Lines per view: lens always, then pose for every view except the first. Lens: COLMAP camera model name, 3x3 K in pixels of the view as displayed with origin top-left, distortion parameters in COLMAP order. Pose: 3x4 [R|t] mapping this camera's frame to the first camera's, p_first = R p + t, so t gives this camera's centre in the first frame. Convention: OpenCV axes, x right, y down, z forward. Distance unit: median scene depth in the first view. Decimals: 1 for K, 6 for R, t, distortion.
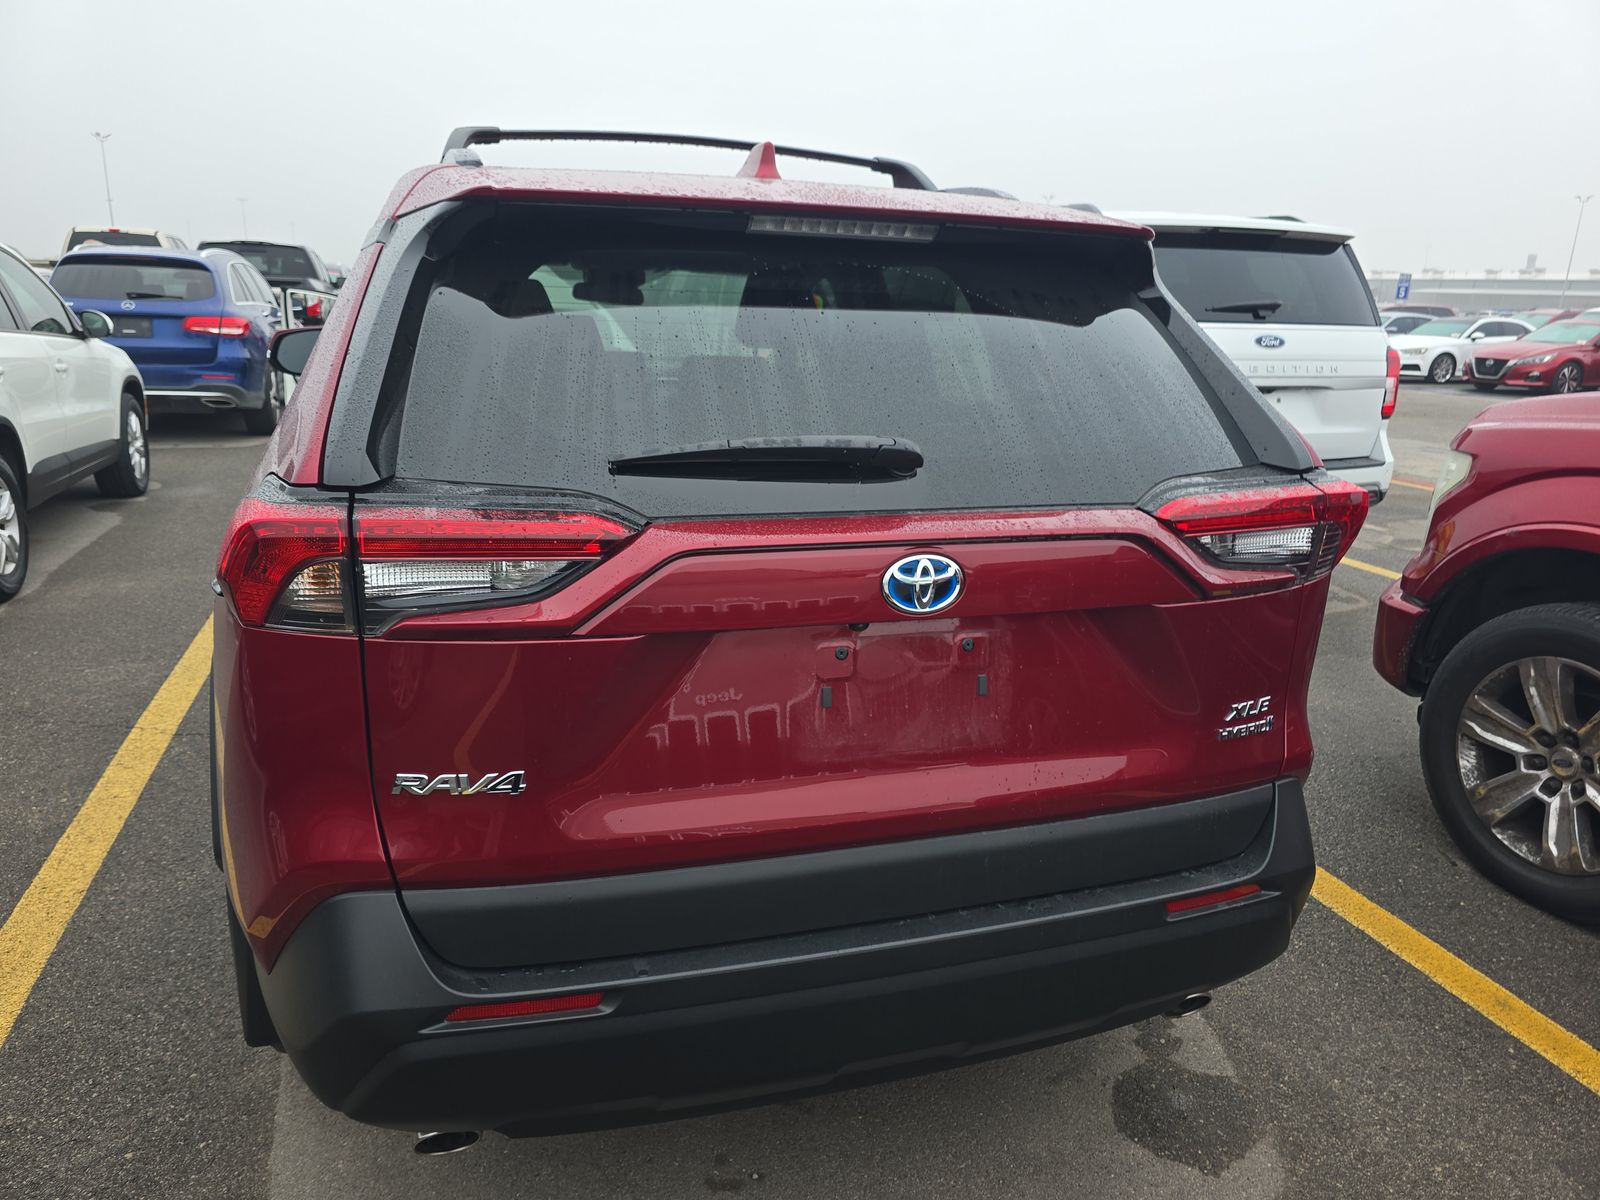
lens RADIAL K [[1092.3, 0, 800.0], [0, 1092.3, 600.0], [0, 0, 1]] dist [0.020002, -0.002930]
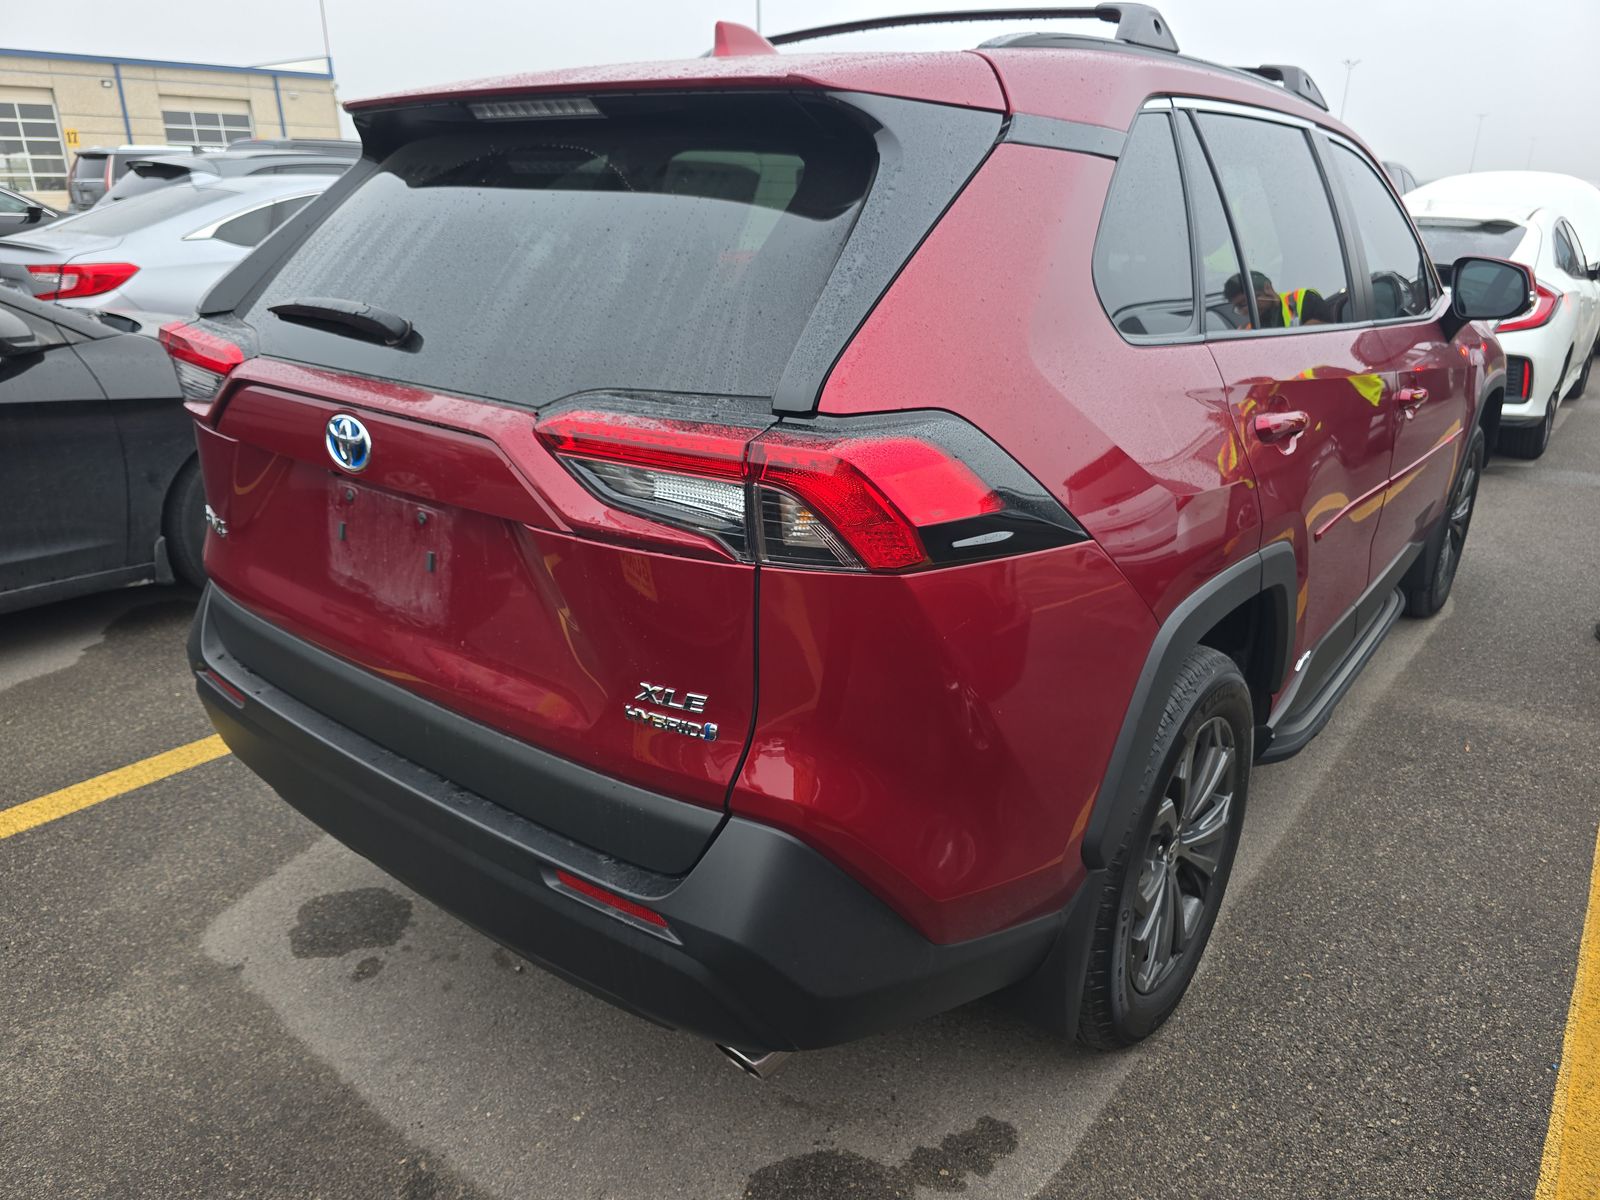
lens RADIAL K [[1092.3, 0, 800.0], [0, 1092.3, 600.0], [0, 0, 1]] dist [0.020002, -0.002930]
pose [[0.557249, 0.263827, -0.787318, 1.074248], [-0.214614, 0.961725, 0.170371, -0.124457], [0.802131, 0.074030, 0.592541, 0.610816]]
